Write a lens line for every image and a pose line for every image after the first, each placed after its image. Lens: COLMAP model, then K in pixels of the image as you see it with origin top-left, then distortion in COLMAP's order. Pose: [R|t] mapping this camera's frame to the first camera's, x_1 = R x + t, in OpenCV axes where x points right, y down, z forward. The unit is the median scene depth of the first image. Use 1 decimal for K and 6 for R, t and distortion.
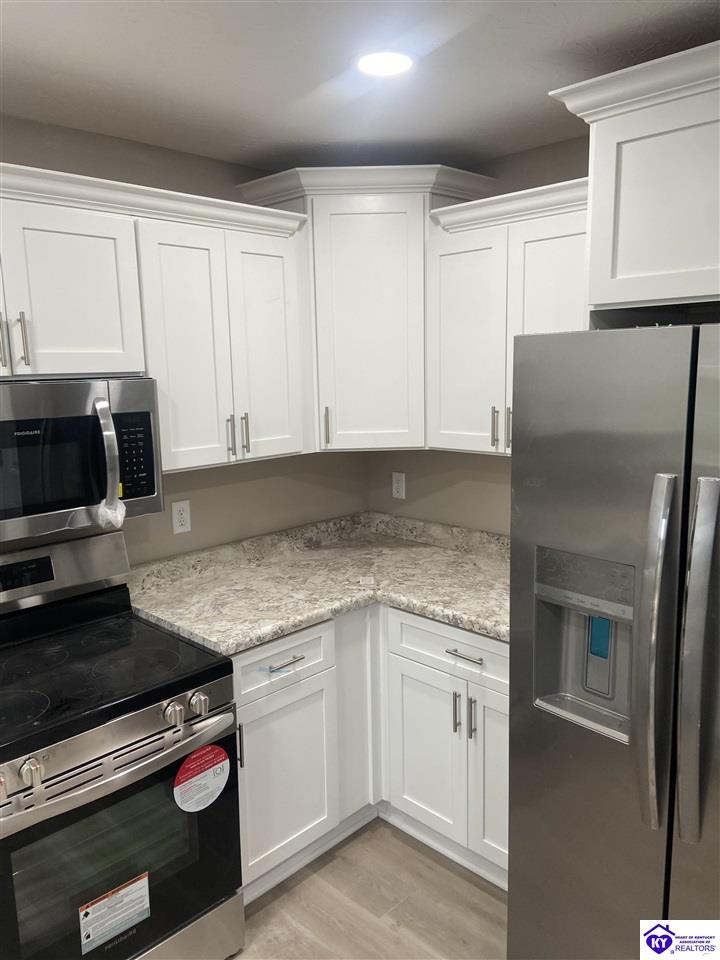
lens RADIAL K [[723.6, 0, 362.4], [0, 723.6, 478.1], [0, 0, 1]] dist [0.057472, -0.063245]
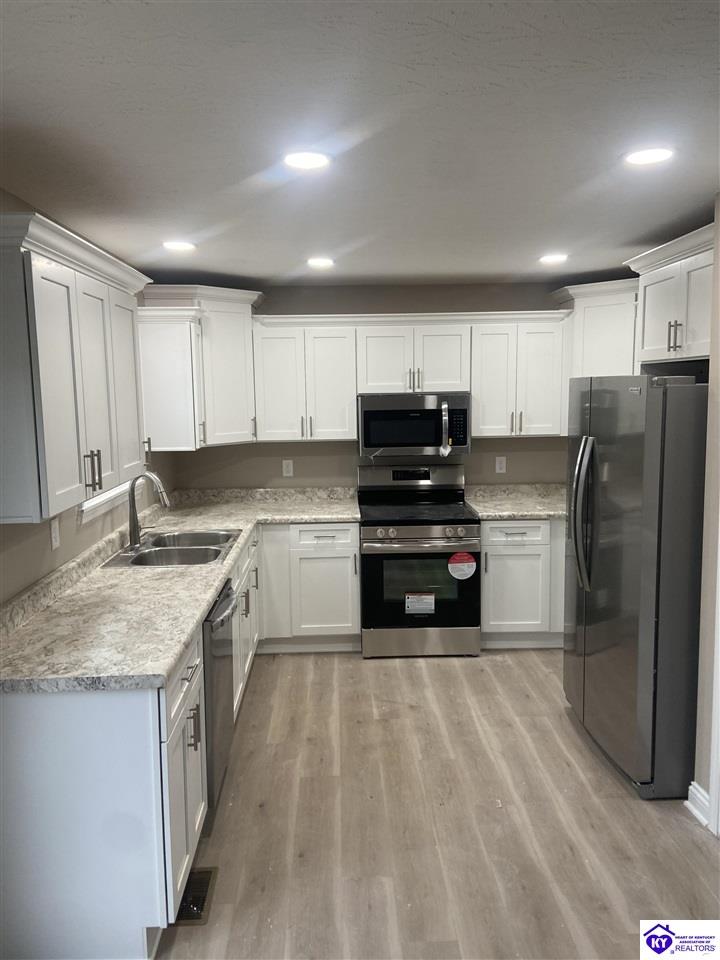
lens RADIAL K [[723.6, 0, 360.6], [0, 723.6, 478.4], [0, 0, 1]] dist [0.057472, -0.063245]
pose [[0.725666, 0.095687, -0.681361, 1.019009], [-0.107424, 0.993895, 0.025168, 0.101144], [0.679609, 0.054931, 0.731515, -0.863650]]
